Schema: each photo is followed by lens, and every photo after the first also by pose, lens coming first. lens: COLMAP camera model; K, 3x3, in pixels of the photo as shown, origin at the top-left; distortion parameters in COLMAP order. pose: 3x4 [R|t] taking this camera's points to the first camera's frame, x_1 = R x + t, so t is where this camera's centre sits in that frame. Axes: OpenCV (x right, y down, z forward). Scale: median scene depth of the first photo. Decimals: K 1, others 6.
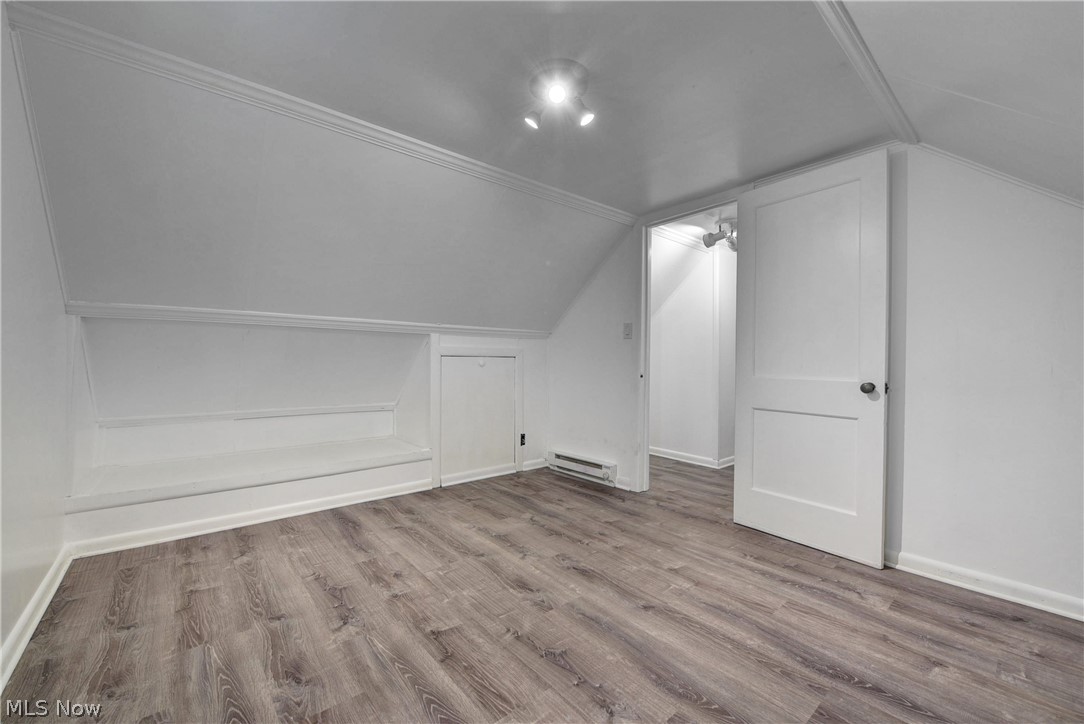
lens RADIAL K [[435.6, 0, 542.5], [0, 435.6, 363.4], [0, 0, 1]] dist [-0.011188, -0.000808]
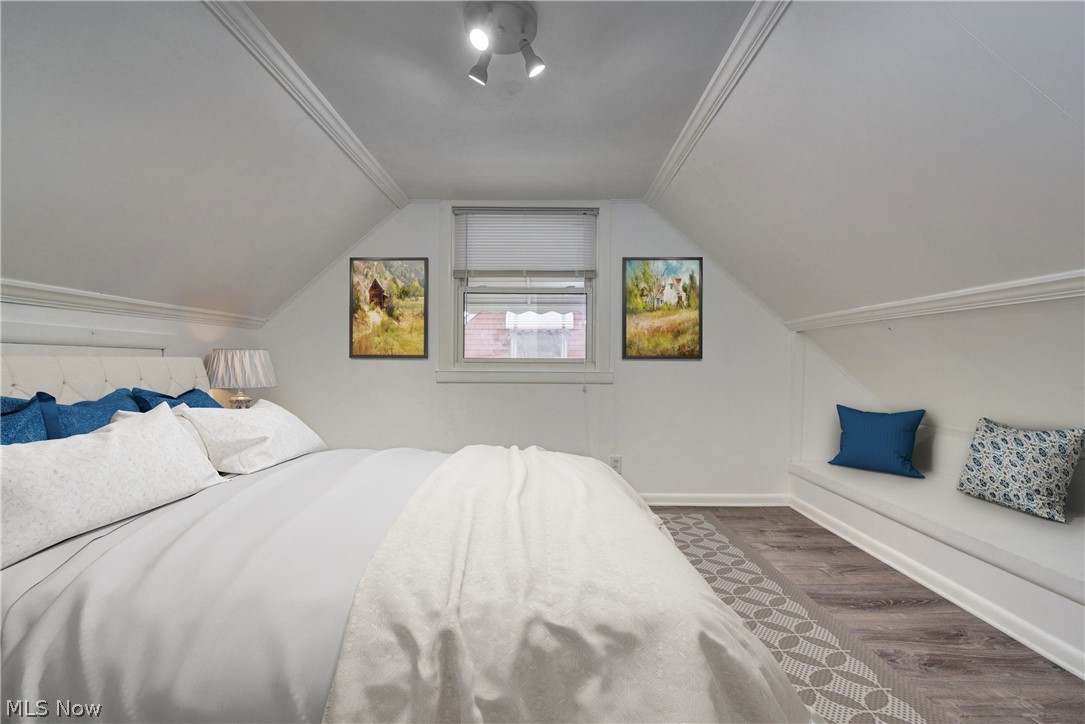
lens RADIAL K [[436.0, 0, 541.5], [0, 436.0, 364.0], [0, 0, 1]] dist [-0.011188, -0.000808]
pose [[-0.663652, -0.011964, -0.747946, 0.402324], [-0.013620, 0.999900, -0.003910, 0.010417], [0.747918, 0.007592, -0.663748, 1.085263]]
